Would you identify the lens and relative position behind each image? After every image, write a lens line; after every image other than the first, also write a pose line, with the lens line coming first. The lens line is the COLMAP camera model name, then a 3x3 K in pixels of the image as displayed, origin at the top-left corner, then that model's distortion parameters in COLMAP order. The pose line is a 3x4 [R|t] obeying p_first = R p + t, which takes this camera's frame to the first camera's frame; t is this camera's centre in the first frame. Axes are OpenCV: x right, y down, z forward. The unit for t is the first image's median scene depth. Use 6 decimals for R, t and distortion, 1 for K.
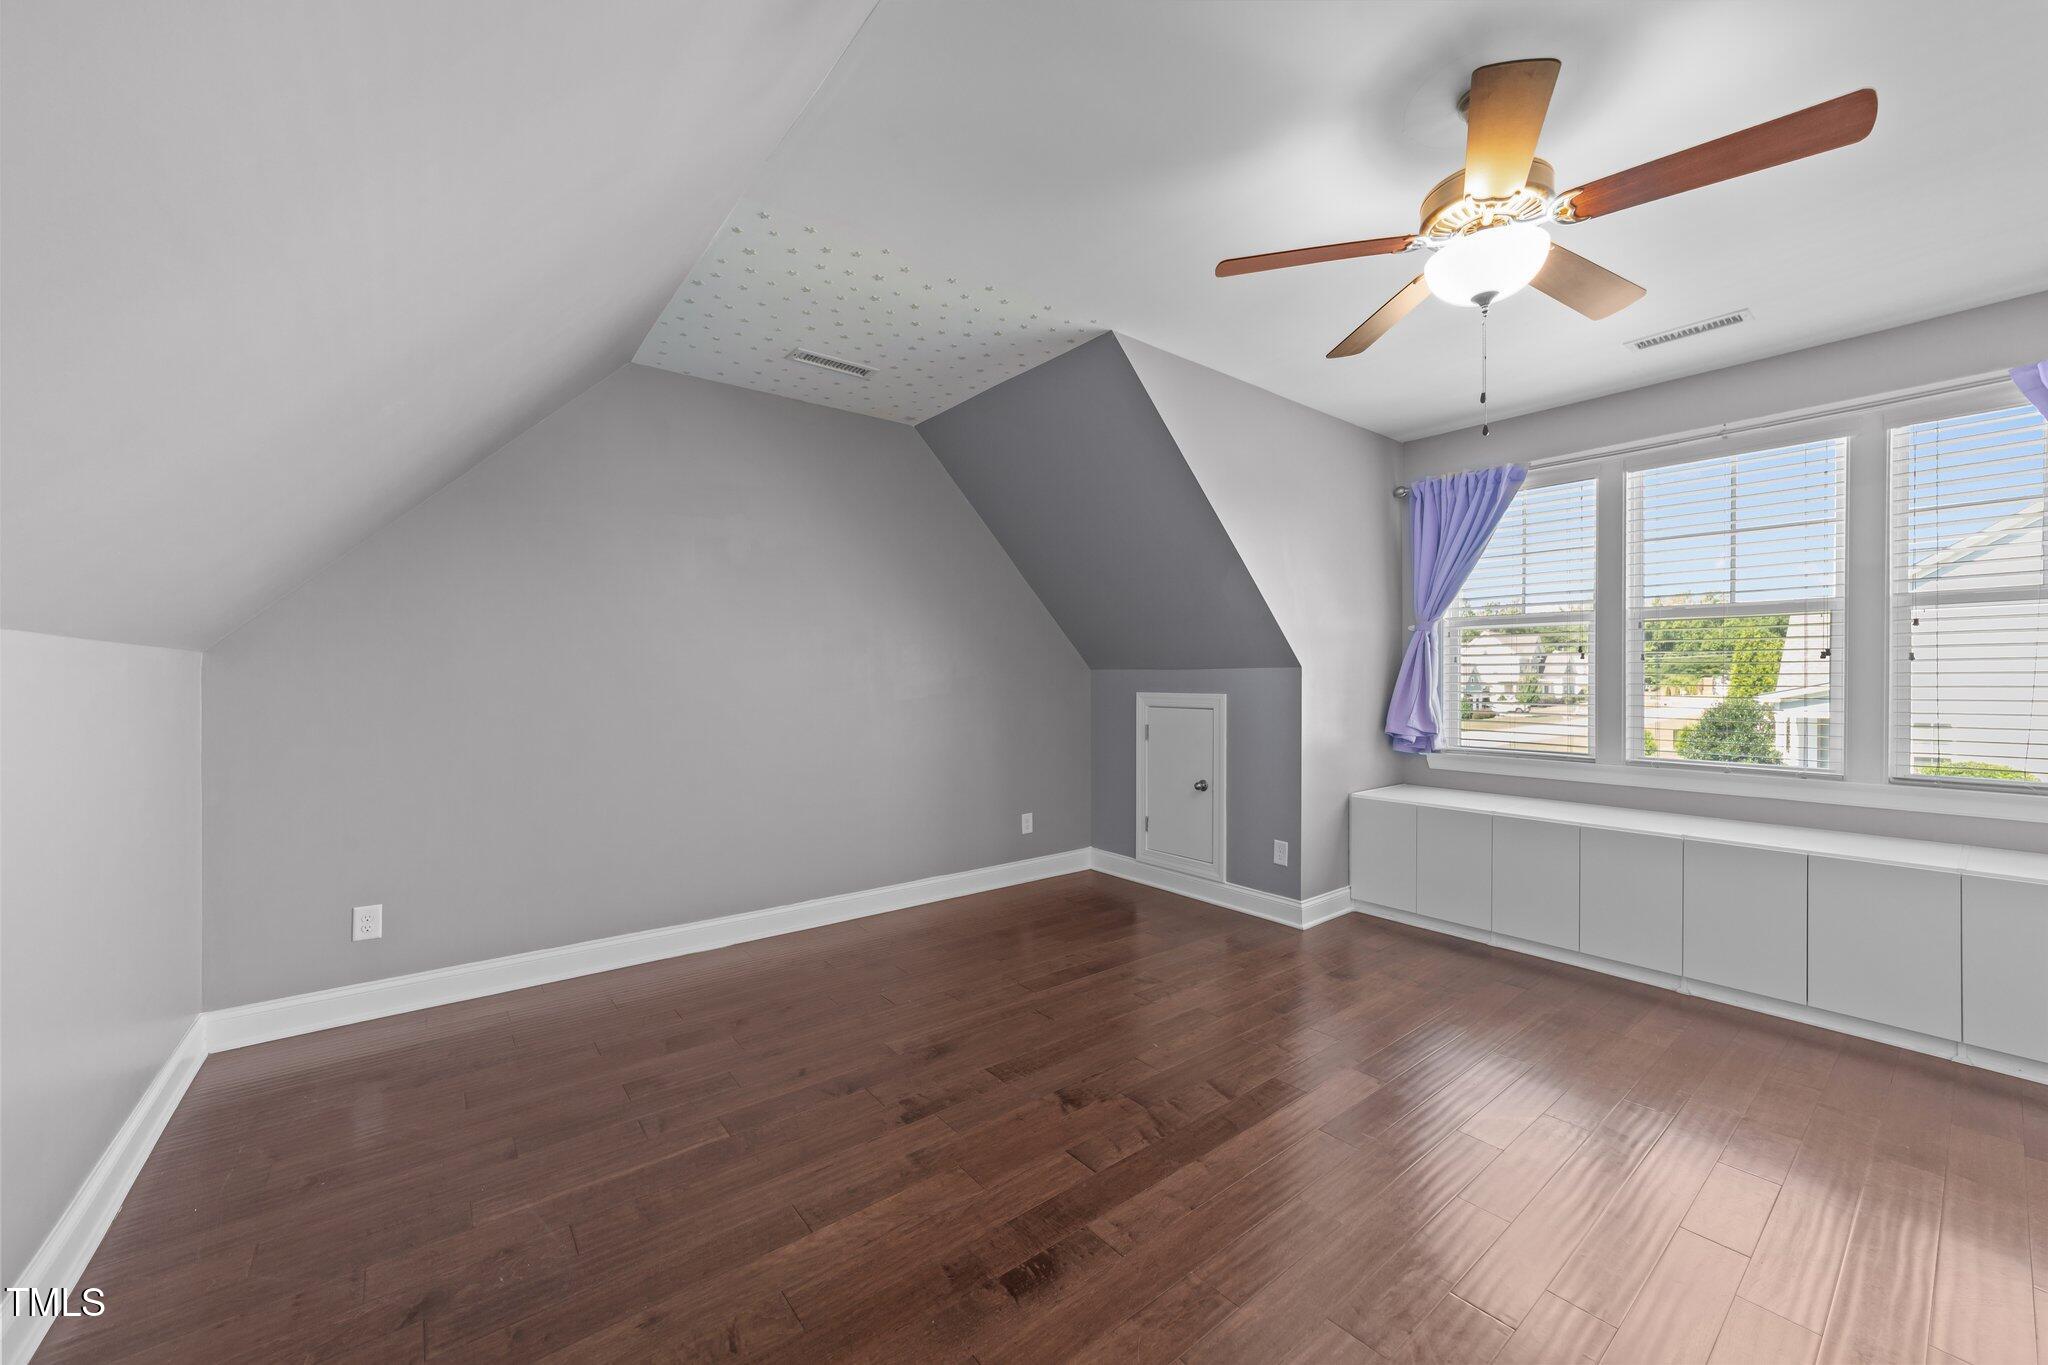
lens RADIAL K [[784.4, 0, 1033.2], [0, 784.4, 670.1], [0, 0, 1]] dist [-0.002092, 0.000210]
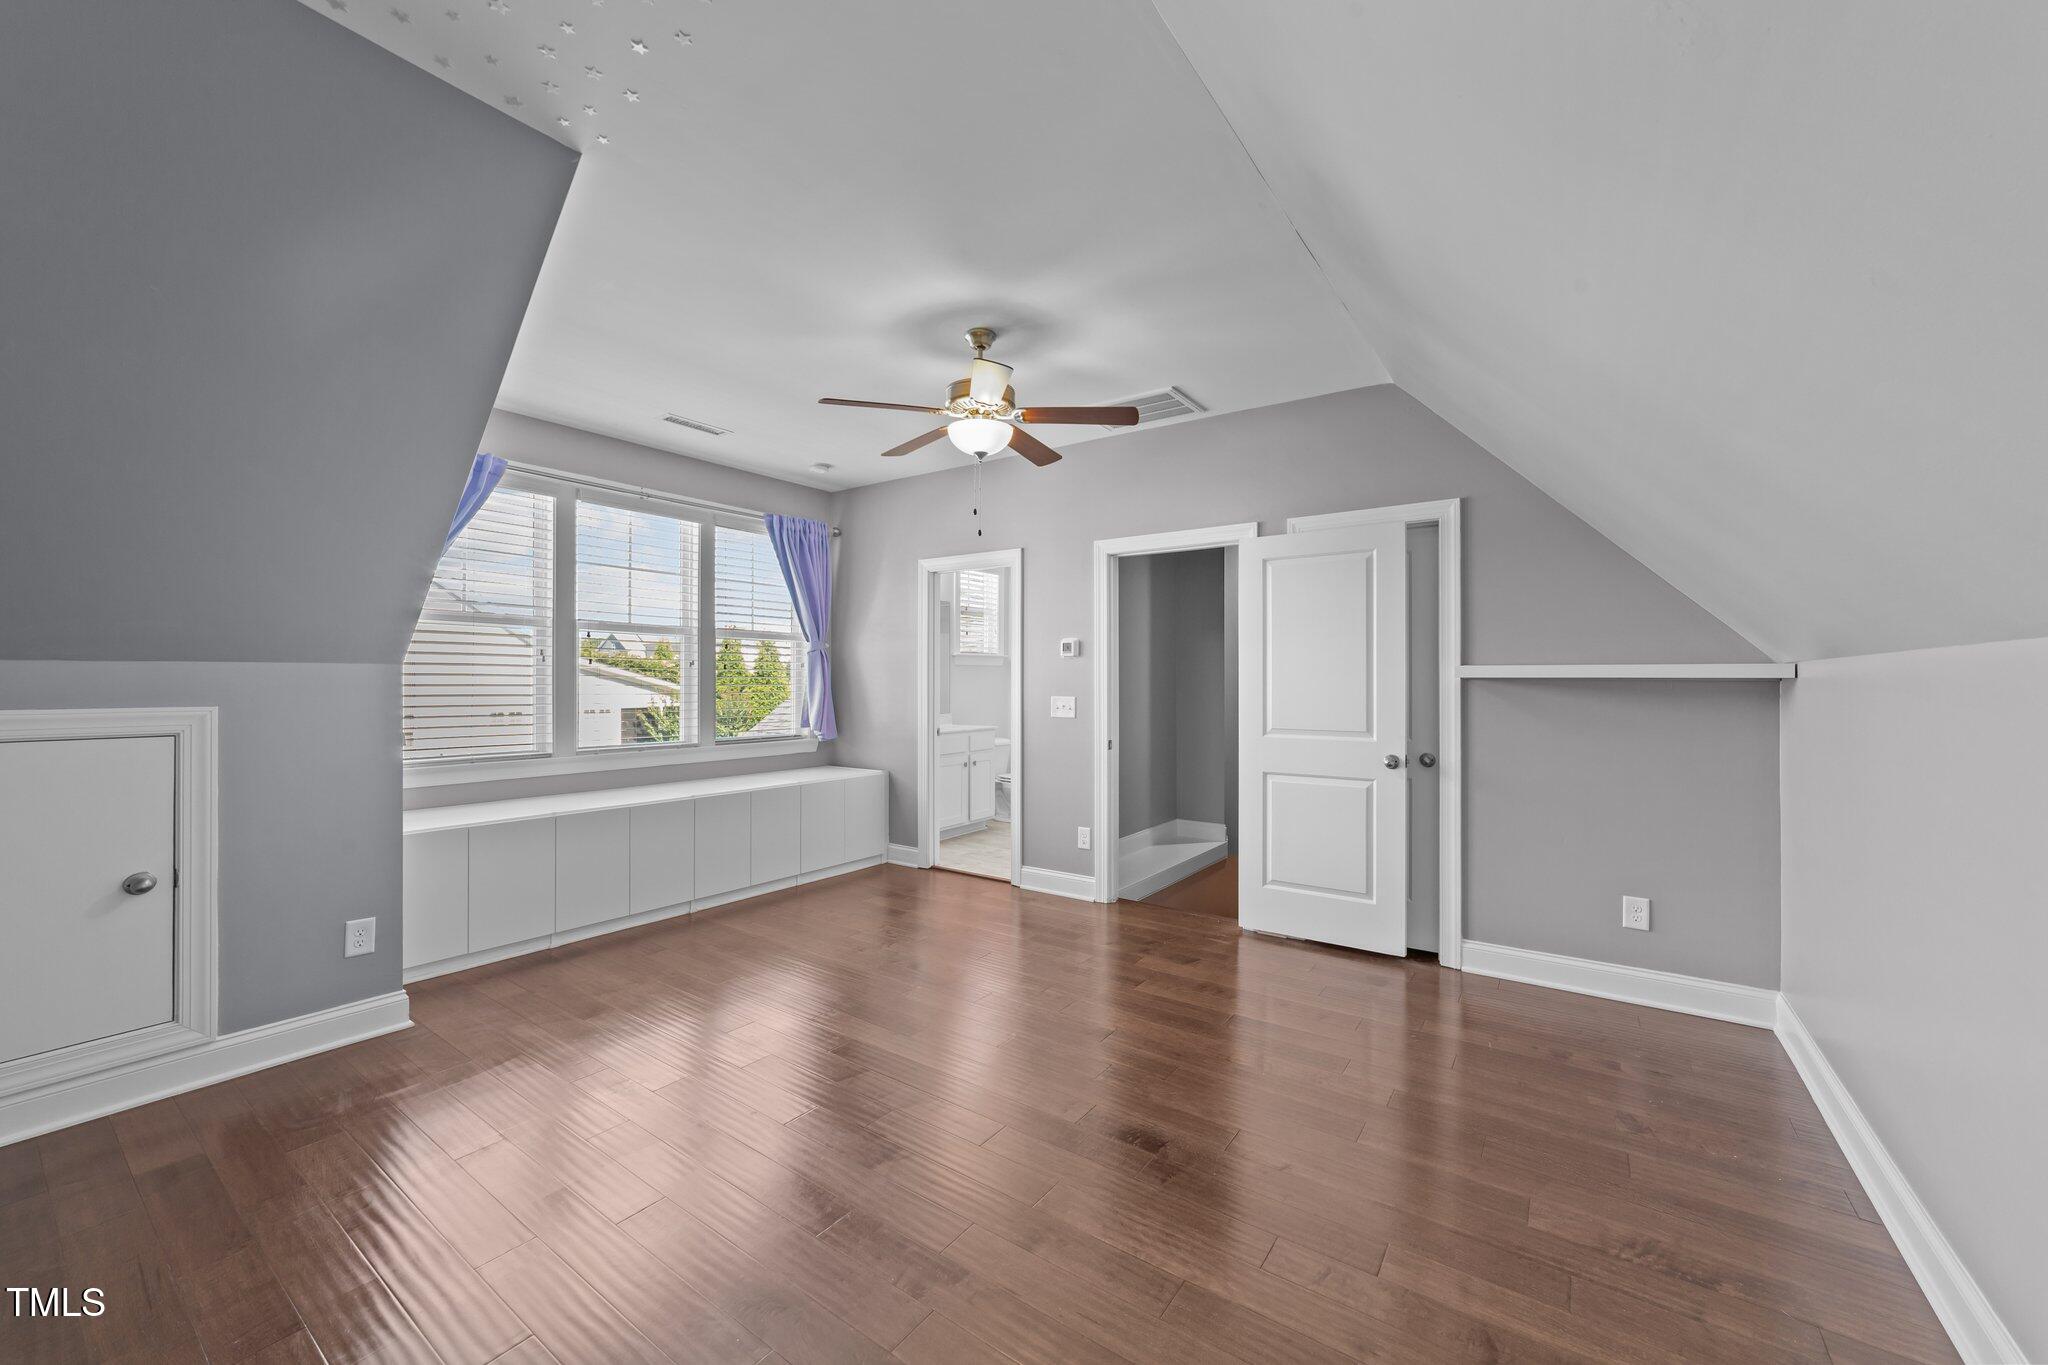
lens RADIAL K [[784.4, 0, 1033.2], [0, 784.4, 670.1], [0, 0, 1]] dist [-0.002092, 0.000210]
pose [[-0.281493, 0.011645, 0.959493, -0.569811], [-0.014176, 0.999767, -0.016292, 0.006054], [-0.959459, -0.018188, -0.281262, 0.728764]]
